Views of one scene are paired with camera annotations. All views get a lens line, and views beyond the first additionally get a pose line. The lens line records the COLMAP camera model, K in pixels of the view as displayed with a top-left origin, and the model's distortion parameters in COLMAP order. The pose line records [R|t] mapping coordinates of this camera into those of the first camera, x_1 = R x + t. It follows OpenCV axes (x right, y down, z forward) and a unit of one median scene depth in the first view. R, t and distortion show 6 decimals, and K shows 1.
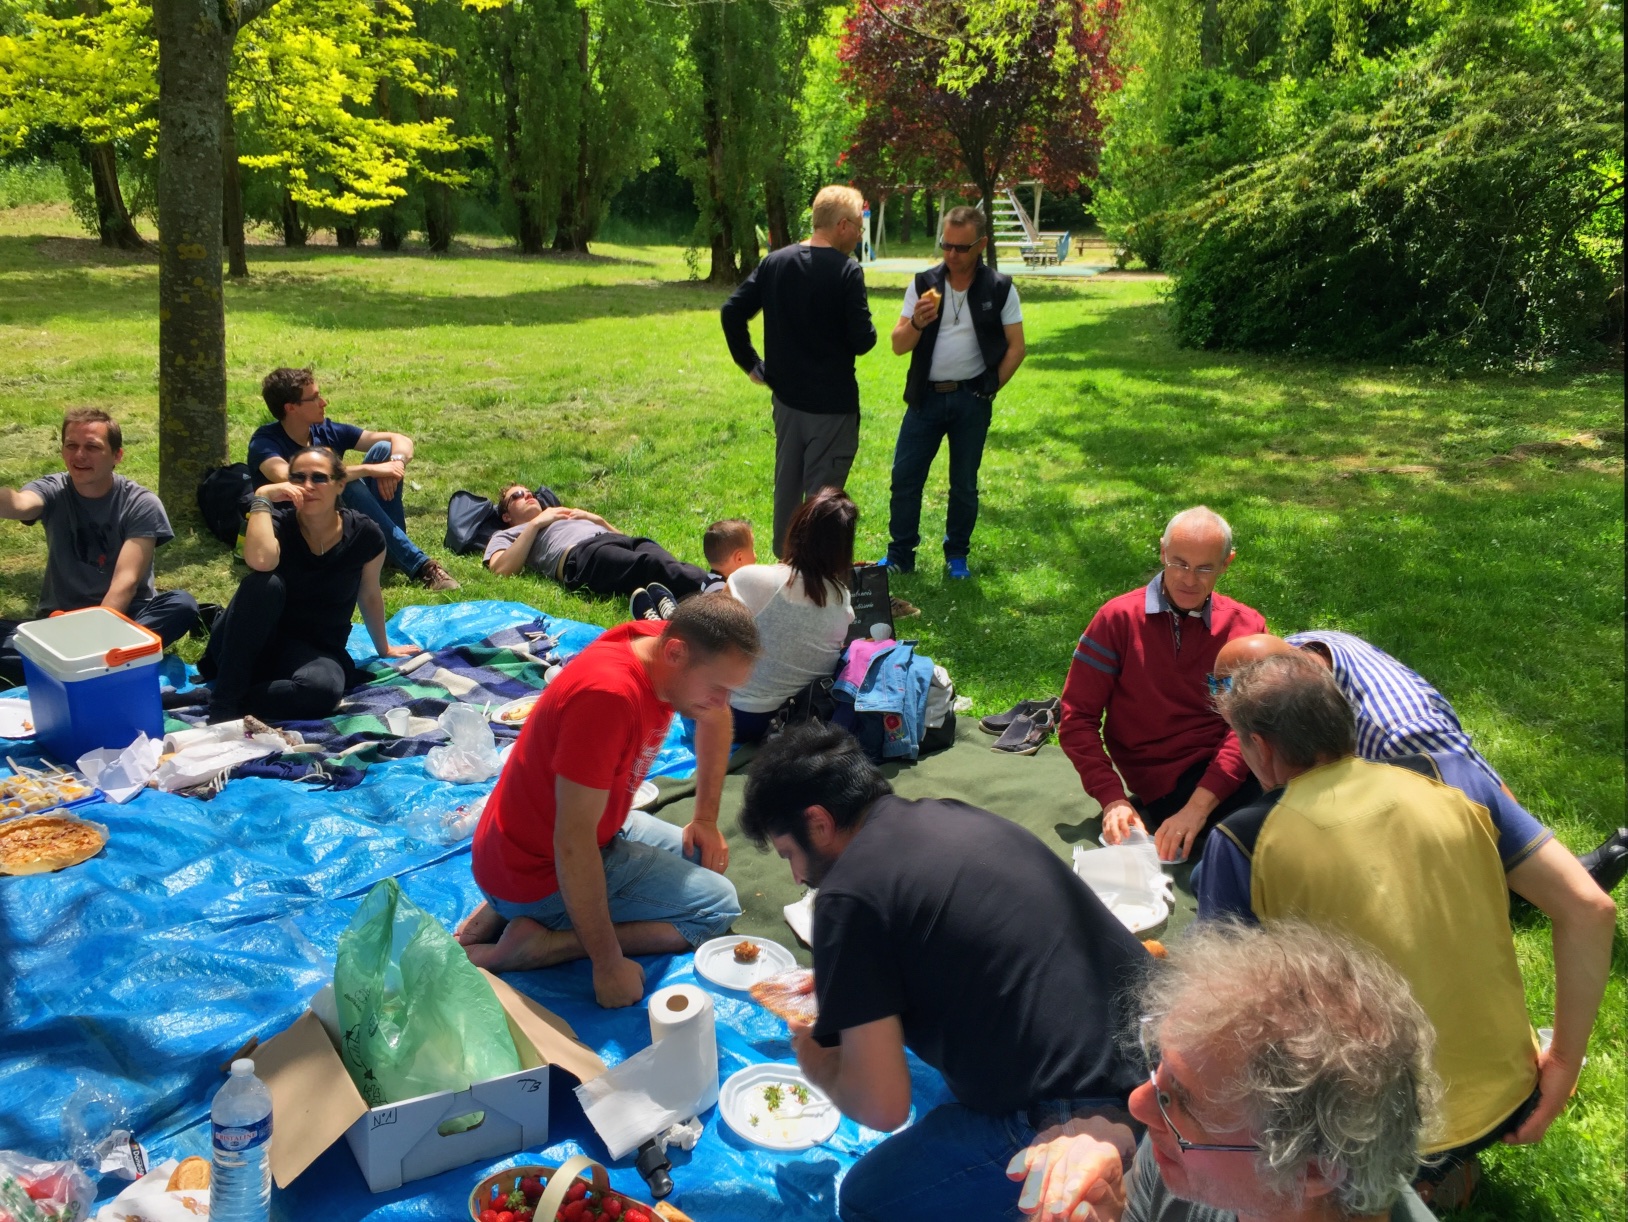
lens RADIAL K [[1369.1, 0, 808.0], [0, 1369.1, 613.2], [0, 0, 1]] dist [0.093207, -0.125115]
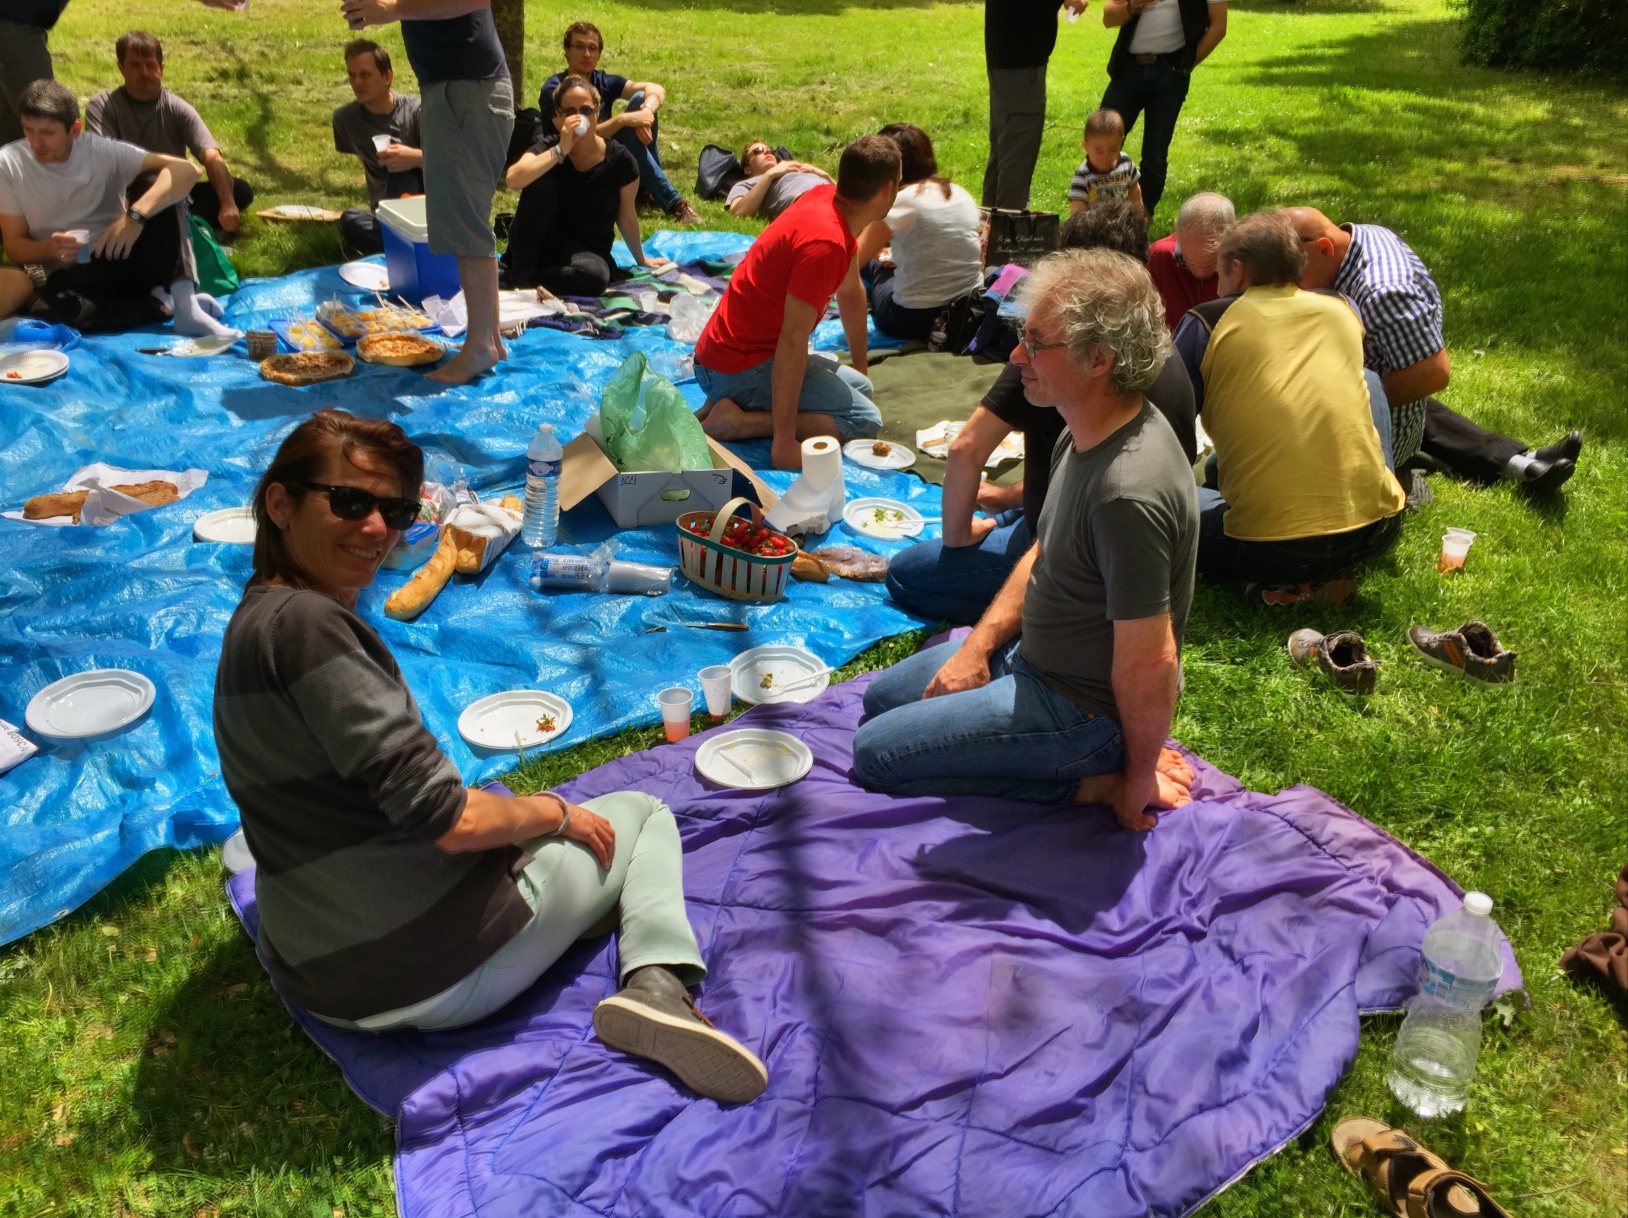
lens RADIAL K [[1369.1, 0, 808.0], [0, 1369.1, 611.2], [0, 0, 1]] dist [0.093207, -0.125115]
pose [[0.980998, 0.107146, -0.161749, 0.061415], [-0.075757, 0.979036, 0.189075, 0.074631], [0.178617, -0.173229, 0.968549, -0.187704]]
